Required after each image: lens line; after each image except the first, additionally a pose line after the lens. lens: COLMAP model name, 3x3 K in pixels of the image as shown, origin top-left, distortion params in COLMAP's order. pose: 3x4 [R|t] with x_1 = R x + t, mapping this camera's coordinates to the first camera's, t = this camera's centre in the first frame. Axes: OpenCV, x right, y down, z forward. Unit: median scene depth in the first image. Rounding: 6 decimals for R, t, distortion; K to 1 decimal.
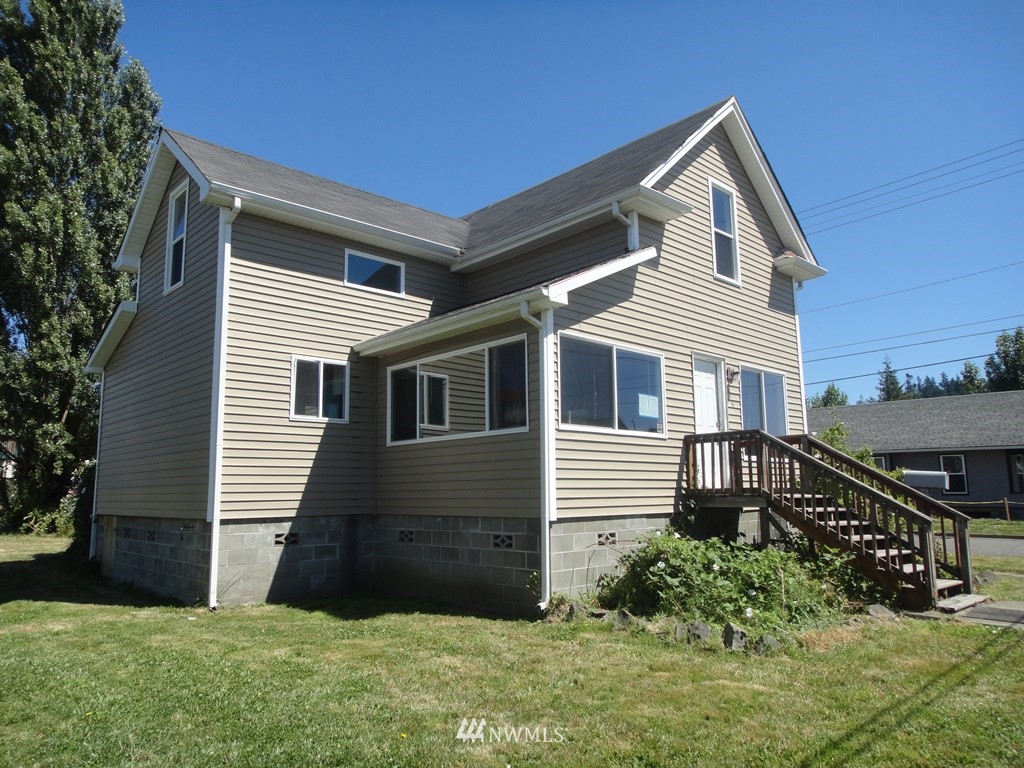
lens RADIAL K [[705.4, 0, 511.8], [0, 705.4, 378.0], [0, 0, 1]] dist [-0.001048, 0.000474]
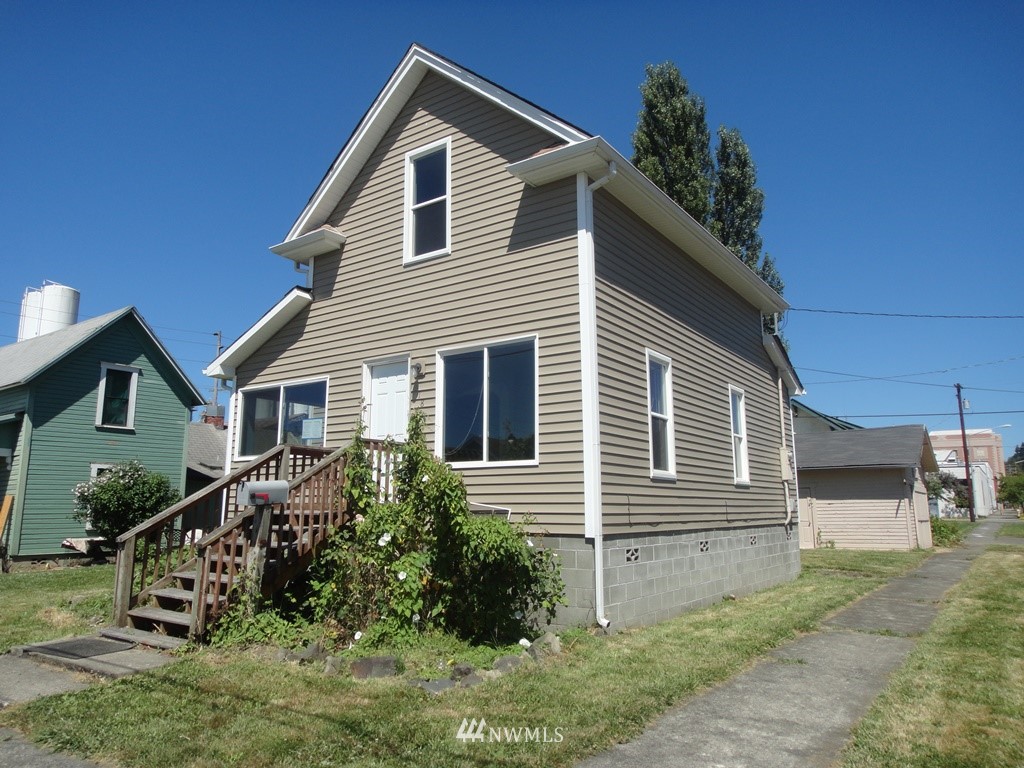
lens RADIAL K [[705.4, 0, 511.8], [0, 705.4, 378.0], [0, 0, 1]] dist [-0.001048, 0.000474]
pose [[0.210413, -0.161977, -0.964101, 1.222999], [0.159546, 0.978646, -0.129600, 0.142119], [0.964506, -0.126549, 0.231762, 0.961725]]
